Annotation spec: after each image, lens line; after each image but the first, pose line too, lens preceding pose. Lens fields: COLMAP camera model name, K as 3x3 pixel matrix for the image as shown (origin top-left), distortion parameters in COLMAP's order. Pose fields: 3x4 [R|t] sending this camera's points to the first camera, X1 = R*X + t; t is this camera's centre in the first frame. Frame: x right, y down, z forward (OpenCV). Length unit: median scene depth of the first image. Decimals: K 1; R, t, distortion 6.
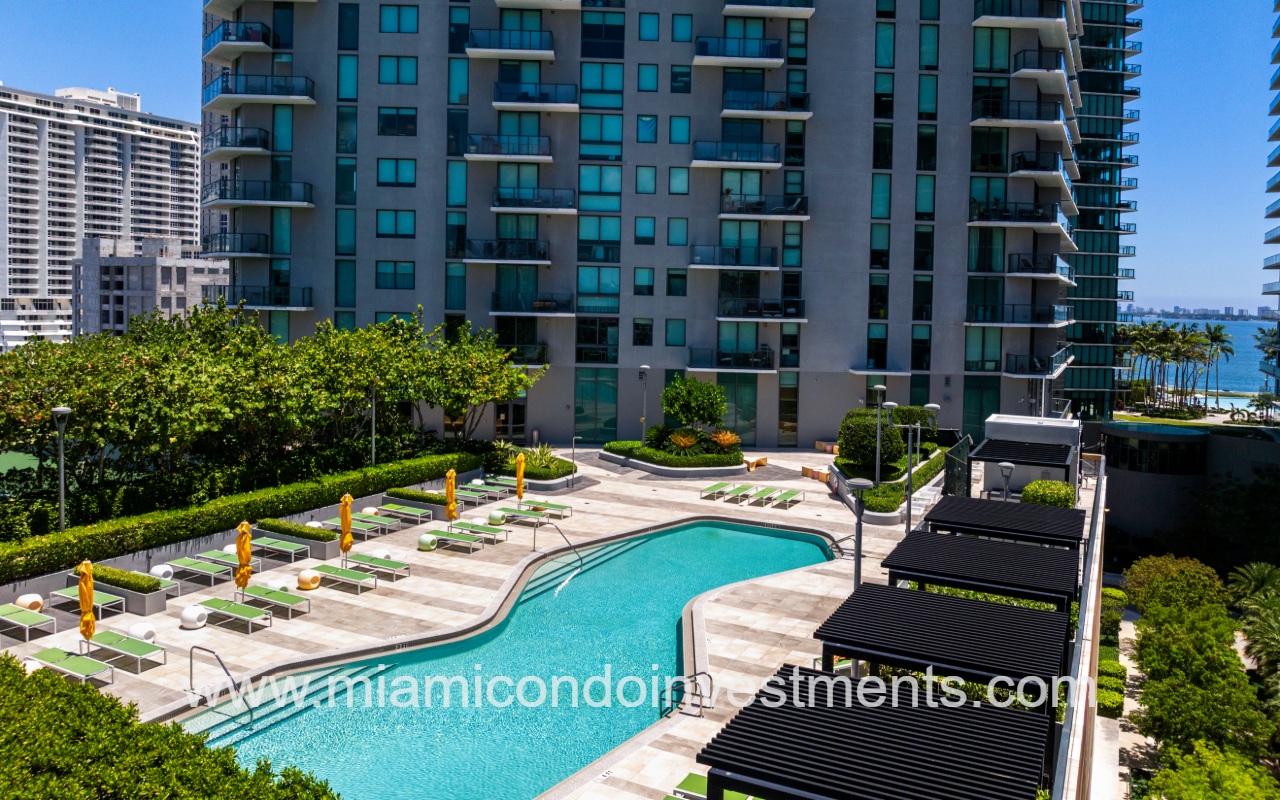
lens RADIAL K [[949.2, 0, 641.0], [0, 949.2, 343.1], [0, 0, 1]] dist [-0.039889, 0.000383]
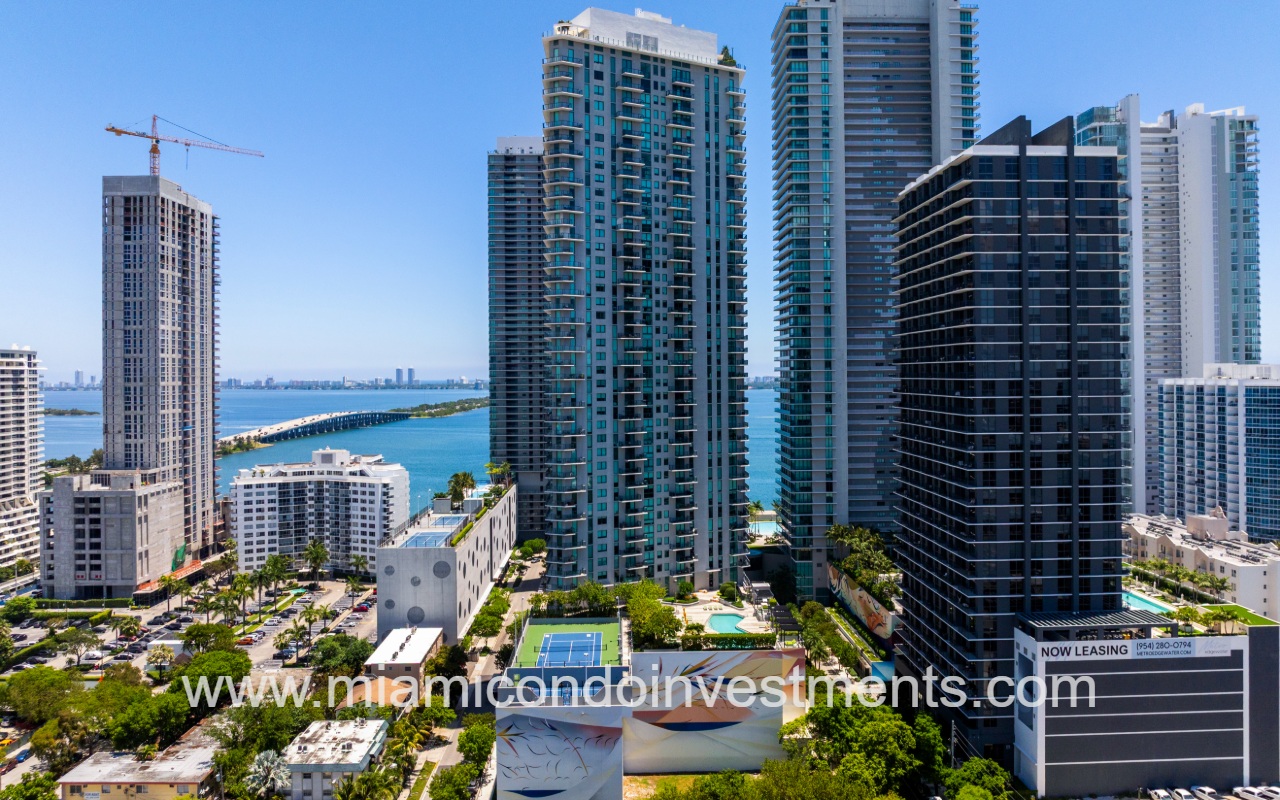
lens RADIAL K [[935.0, 0, 644.3], [0, 935.0, 379.8], [0, 0, 1]] dist [-0.039422, -0.001723]
pose [[0.878284, -0.032986, 0.477001, -1.820675], [0.051412, 0.998349, -0.025626, -0.674225], [-0.475368, 0.047031, 0.878529, -2.306526]]
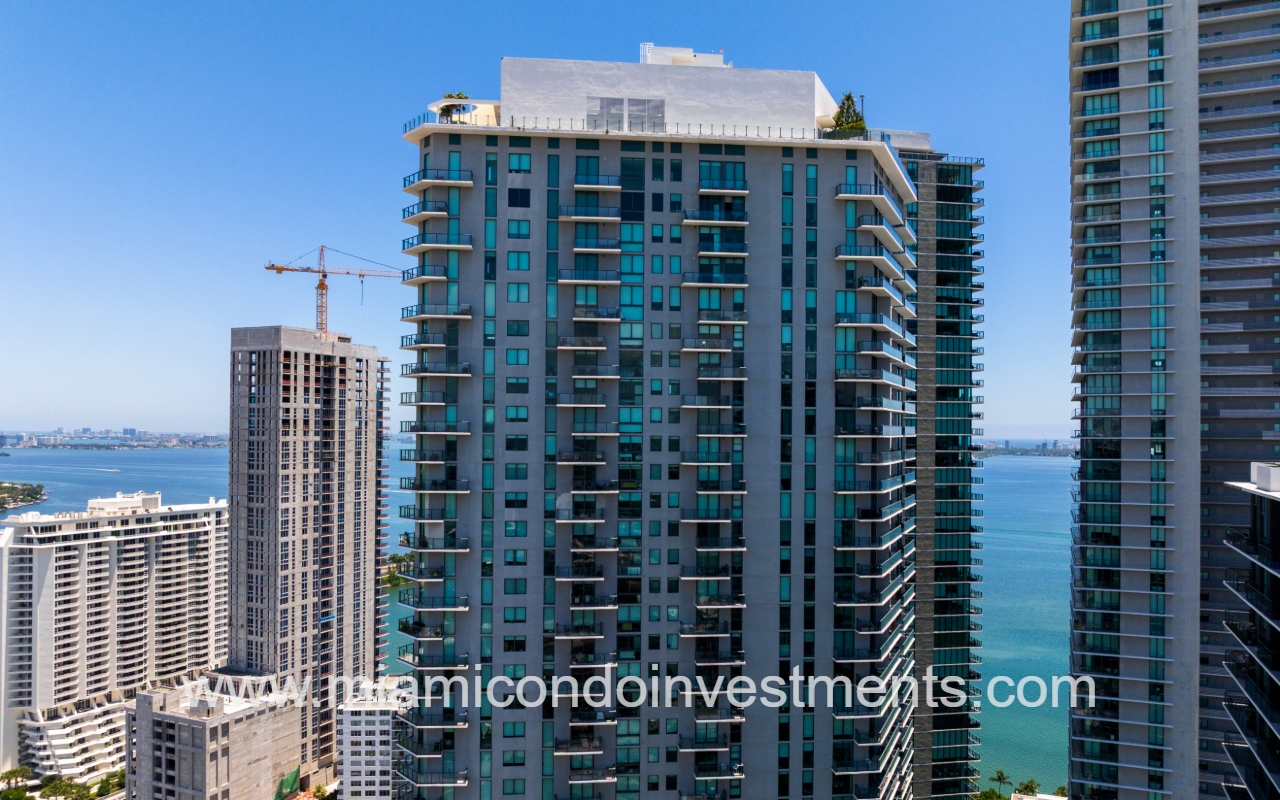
lens RADIAL K [[940.8, 0, 644.3], [0, 940.8, 421.1], [0, 0, 1]] dist [-0.042923, 0.003778]
pose [[0.998005, -0.015928, 0.061094, -0.098249], [0.019403, 0.998202, -0.056710, -1.436771], [-0.060081, 0.057782, 0.996520, -0.833835]]
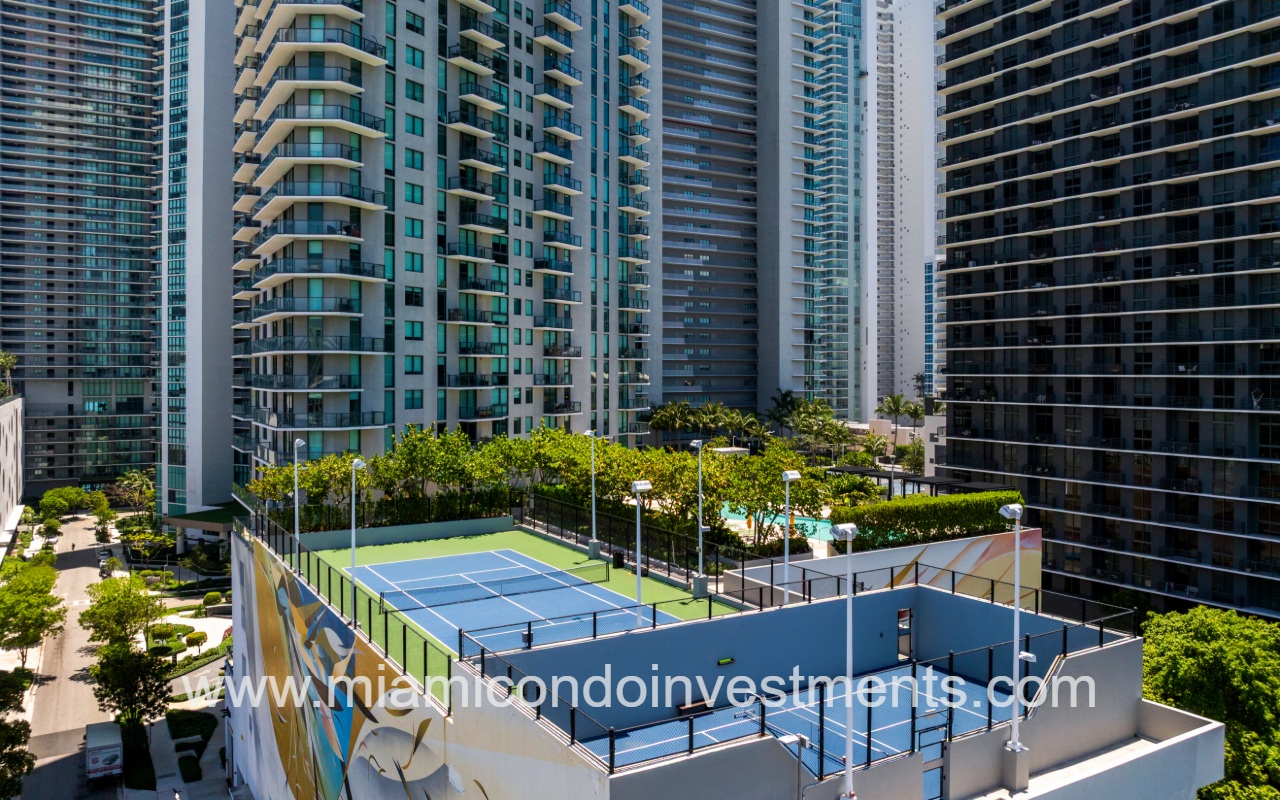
lens RADIAL K [[935.0, 0, 644.3], [0, 935.0, 379.8], [0, 0, 1]] dist [-0.039422, -0.001723]
pose [[0.531459, -0.030900, 0.846520, -1.291013], [0.051437, 0.998668, 0.004161, -0.089108], [-0.845521, 0.041331, 0.532341, -0.083651]]
